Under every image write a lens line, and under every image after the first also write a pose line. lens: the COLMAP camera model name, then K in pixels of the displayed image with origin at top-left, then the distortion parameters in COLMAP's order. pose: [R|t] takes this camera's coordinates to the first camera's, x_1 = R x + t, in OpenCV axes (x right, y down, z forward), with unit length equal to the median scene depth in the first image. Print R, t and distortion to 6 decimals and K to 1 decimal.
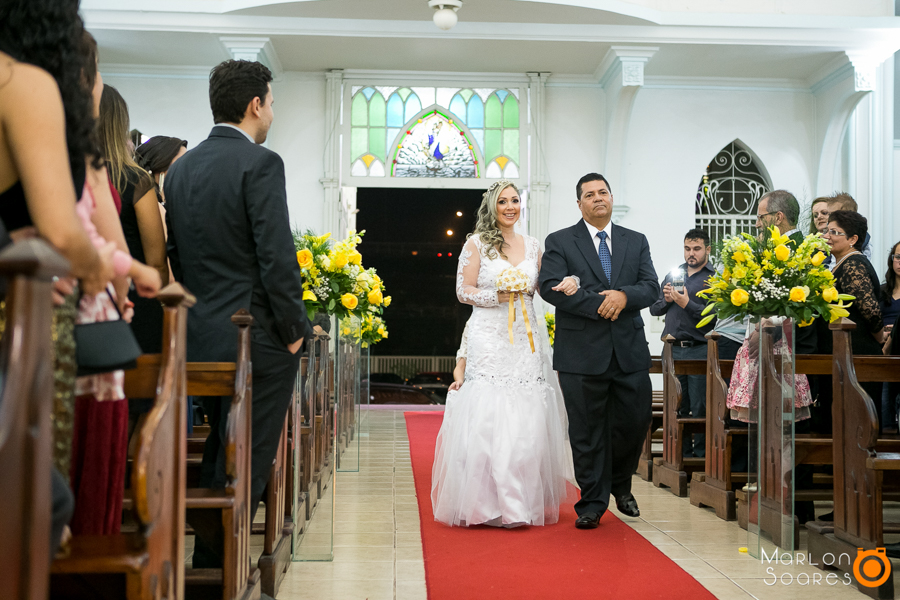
lens RADIAL K [[1294.3, 0, 485.4], [0, 1294.3, 272.6], [0, 0, 1]] dist [-0.034102, 0.000000]
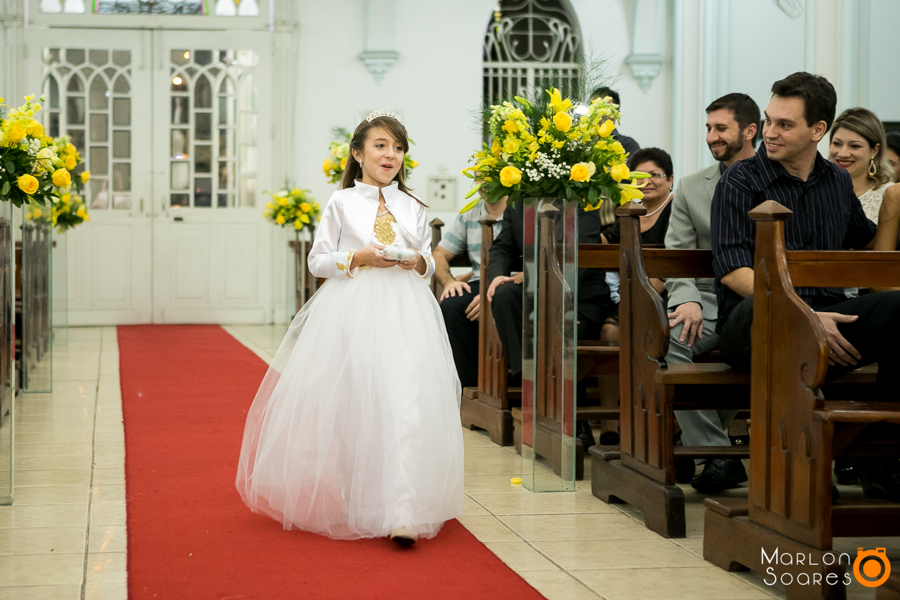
lens RADIAL K [[1669.5, 0, 367.1], [0, 1669.5, 252.7], [0, 0, 1]] dist [0.057274, 0.000000]
pose [[0.996563, -0.009193, 0.082324, 0.007308], [0.003135, 0.997297, 0.073414, -0.004369], [-0.082776, -0.072903, 0.993898, -0.020466]]
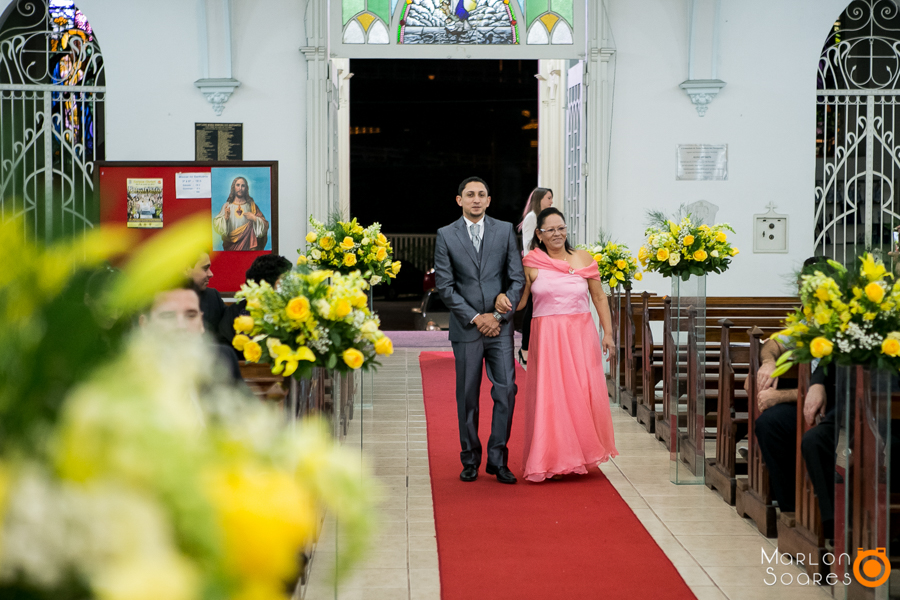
lens RADIAL K [[1906.0, 0, 494.9], [0, 1906.0, 264.6], [0, 0, 1]] dist [0.158282, 0.000000]
pose [[0.999745, -0.003826, -0.022261, 0.005905], [0.006130, 0.994518, 0.104385, -0.066223], [0.021739, -0.104494, 0.994288, -0.090217]]
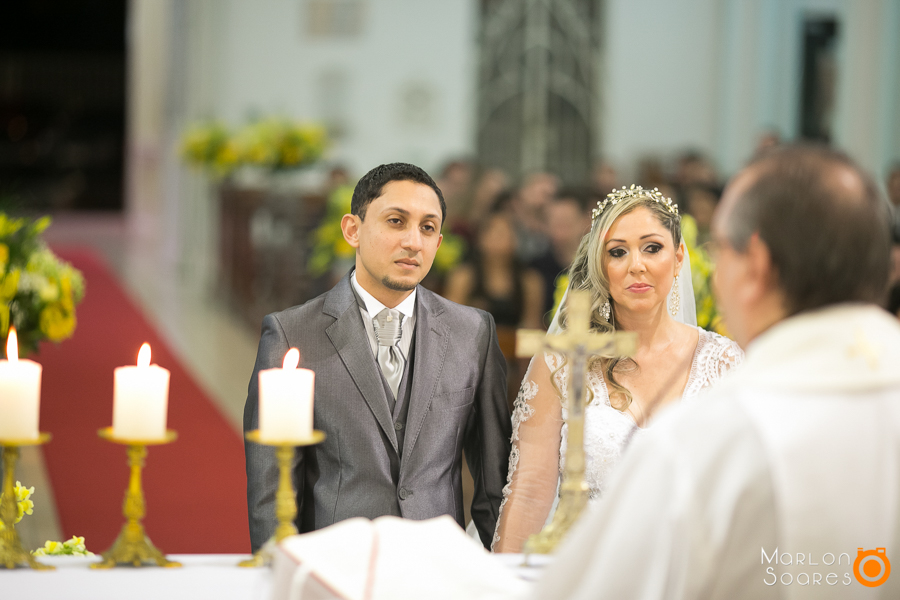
lens RADIAL K [[4073.1, 0, 449.5], [0, 4073.1, 301.5], [0, 0, 1]] dist [-0.861941, 0.000000]
pose [[0.997103, 0.004391, 0.075935, 0.010905], [-0.016619, 0.986788, 0.161159, -0.194881], [-0.074225, -0.161954, 0.984003, -0.940817]]
